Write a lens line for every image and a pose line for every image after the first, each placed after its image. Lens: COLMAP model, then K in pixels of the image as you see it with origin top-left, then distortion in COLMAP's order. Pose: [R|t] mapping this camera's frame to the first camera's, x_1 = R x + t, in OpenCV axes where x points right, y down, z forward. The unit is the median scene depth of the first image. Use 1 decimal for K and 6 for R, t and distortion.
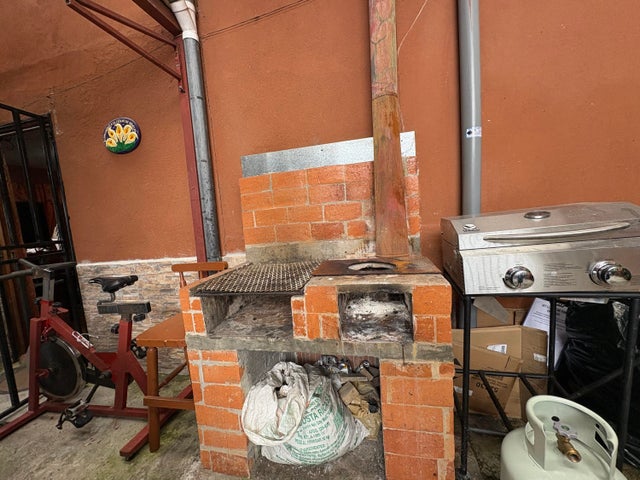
lens RADIAL K [[256.2, 0, 318.7], [0, 256.2, 240.4], [0, 0, 1]] dist [0.002612, 0.000759]
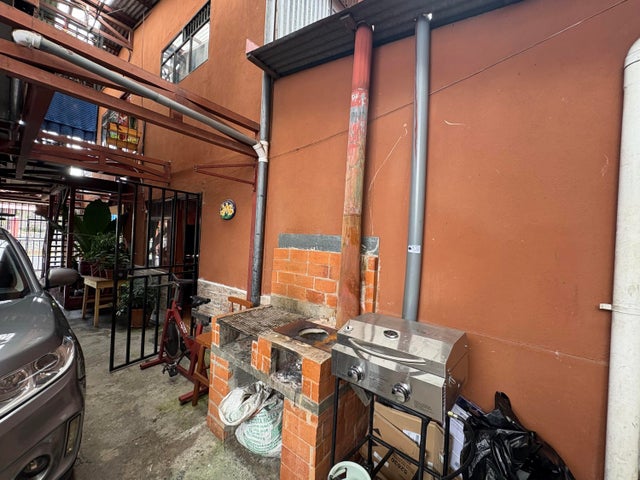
lens RADIAL K [[256.2, 0, 318.3], [0, 256.2, 239.7], [0, 0, 1]] dist [0.002612, 0.000759]
pose [[0.892531, 0.123674, -0.433696, 0.630838], [-0.161842, 0.985443, -0.052052, -0.281482], [0.420946, 0.116648, 0.899554, -0.284141]]
